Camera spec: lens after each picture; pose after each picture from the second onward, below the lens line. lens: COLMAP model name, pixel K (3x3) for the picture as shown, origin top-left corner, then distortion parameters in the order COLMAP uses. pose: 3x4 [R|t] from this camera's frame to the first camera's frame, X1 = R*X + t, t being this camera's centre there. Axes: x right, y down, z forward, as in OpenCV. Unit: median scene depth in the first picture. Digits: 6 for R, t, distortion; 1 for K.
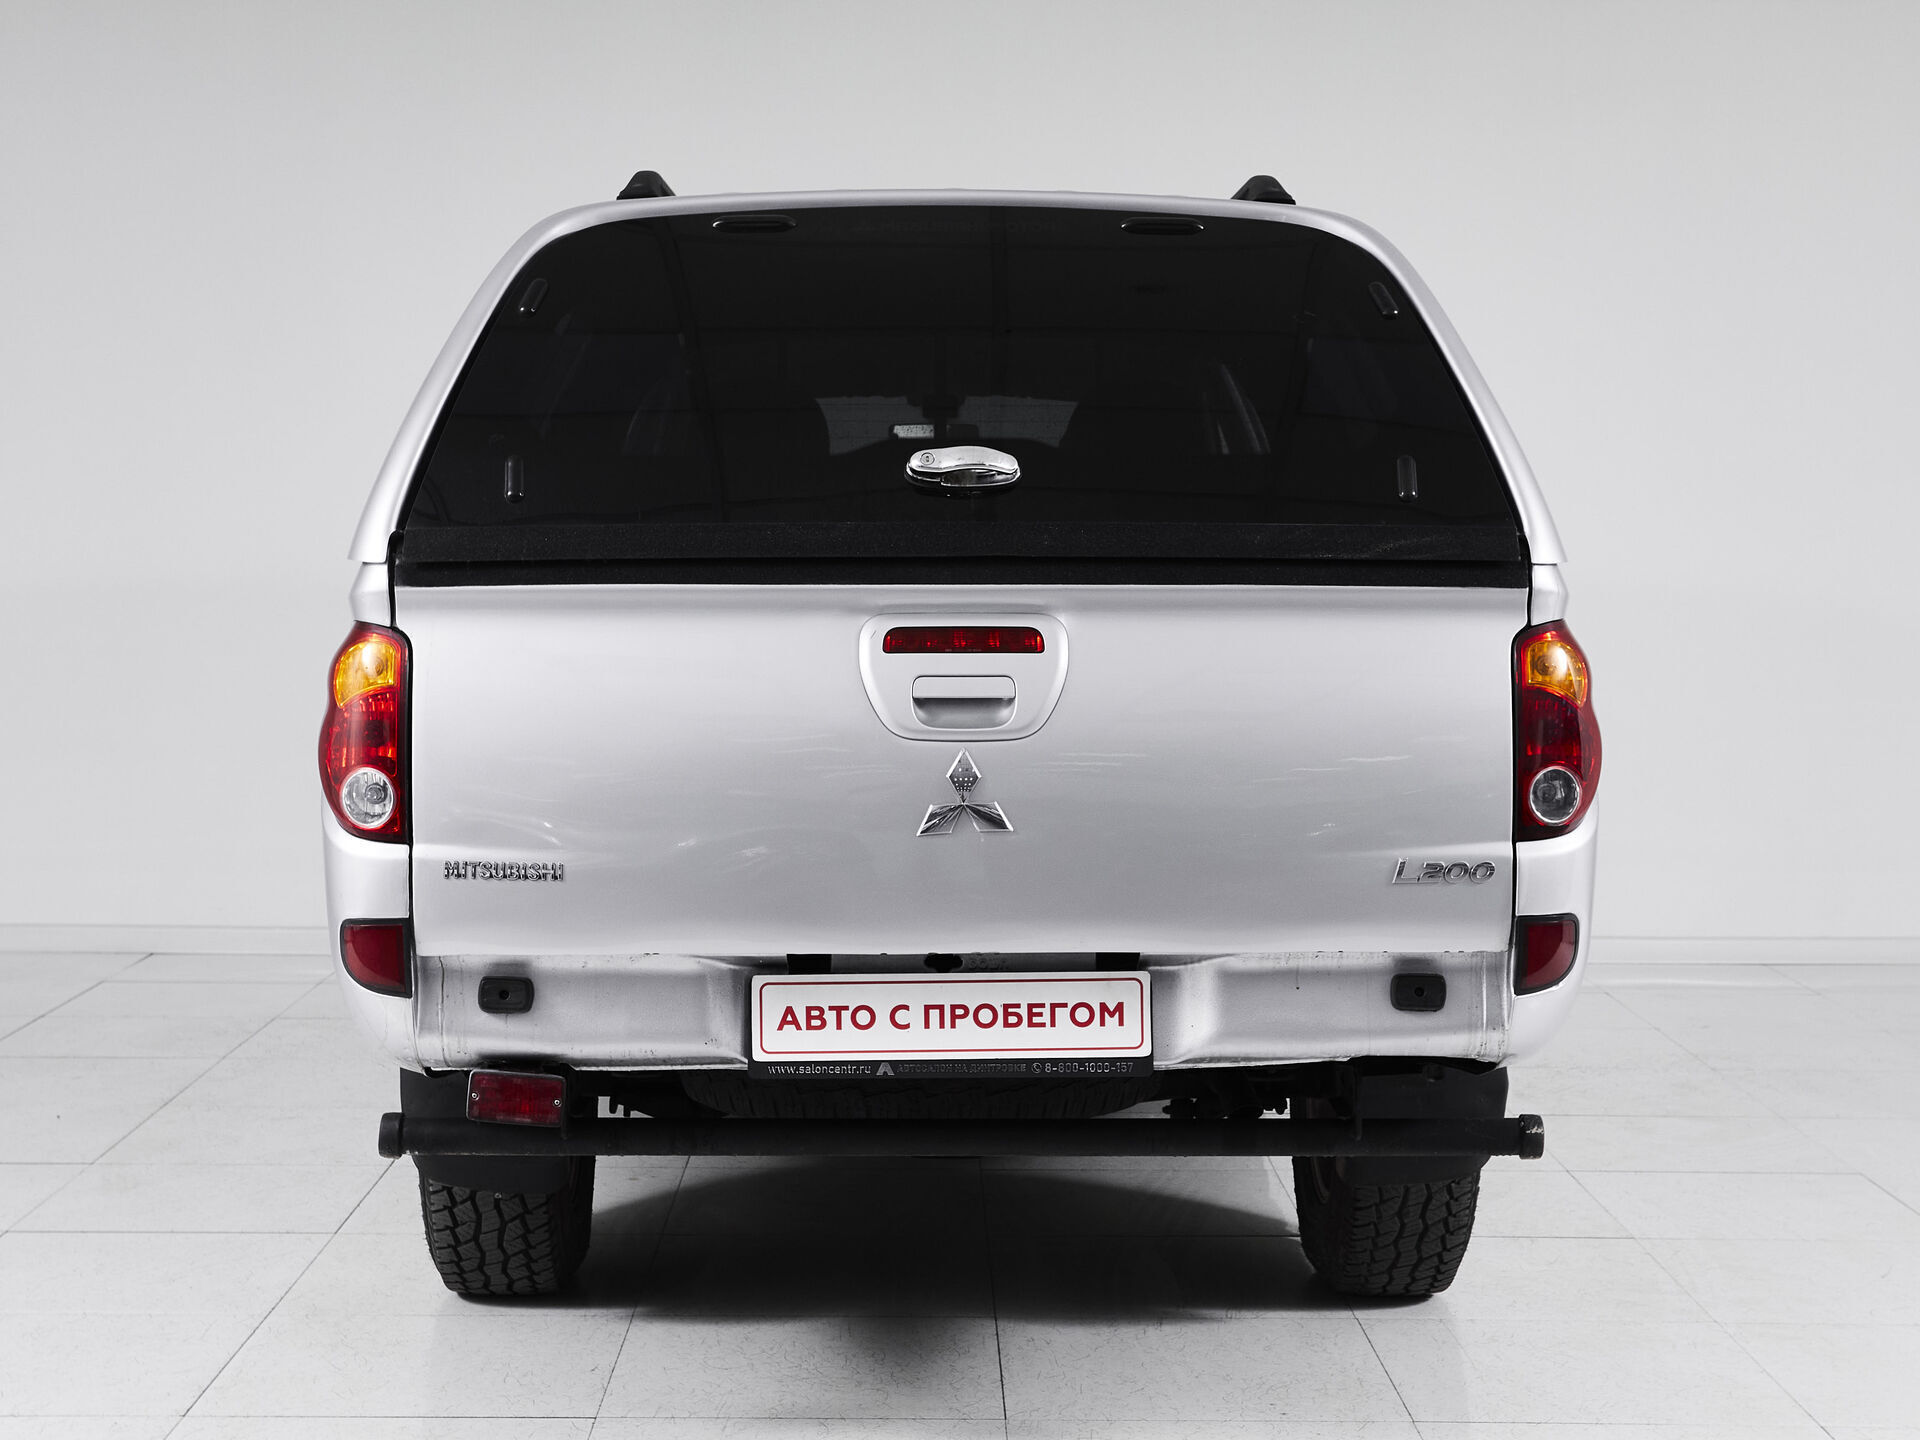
lens RADIAL K [[2313.9, 0, 960.0], [0, 2313.9, 720.0], [0, 0, 1]] dist [0.007424, 0.168944]
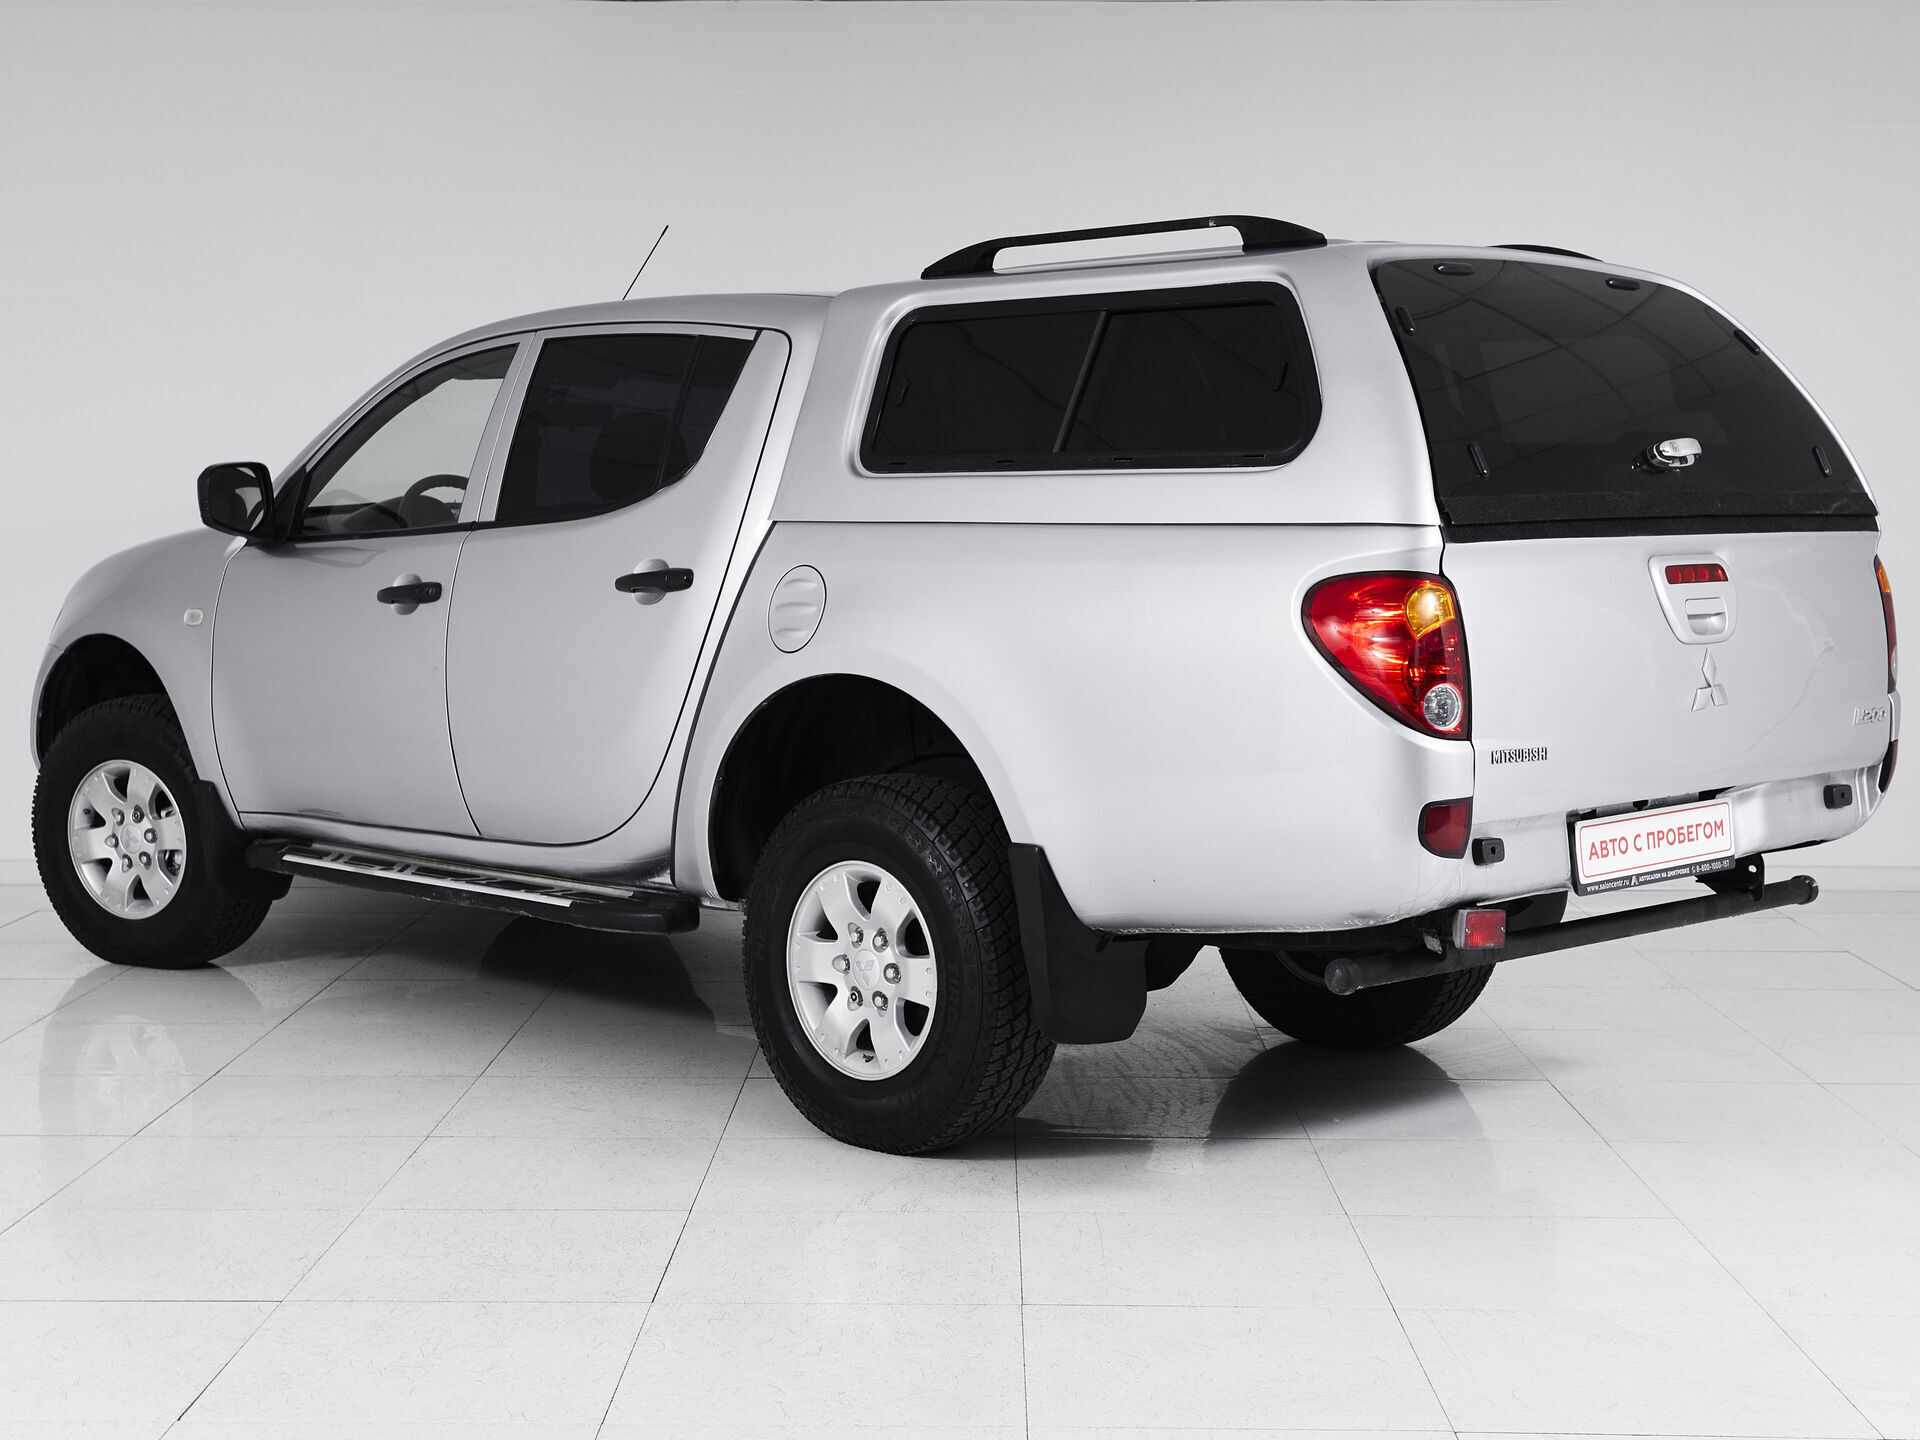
lens RADIAL K [[2313.9, 0, 960.0], [0, 2313.9, 720.0], [0, 0, 1]] dist [0.007424, 0.168944]
pose [[0.799779, -0.063011, 0.596978, -1.194047], [0.043693, 0.997948, 0.046798, -0.030374], [-0.598702, -0.011345, 0.800891, 0.117330]]
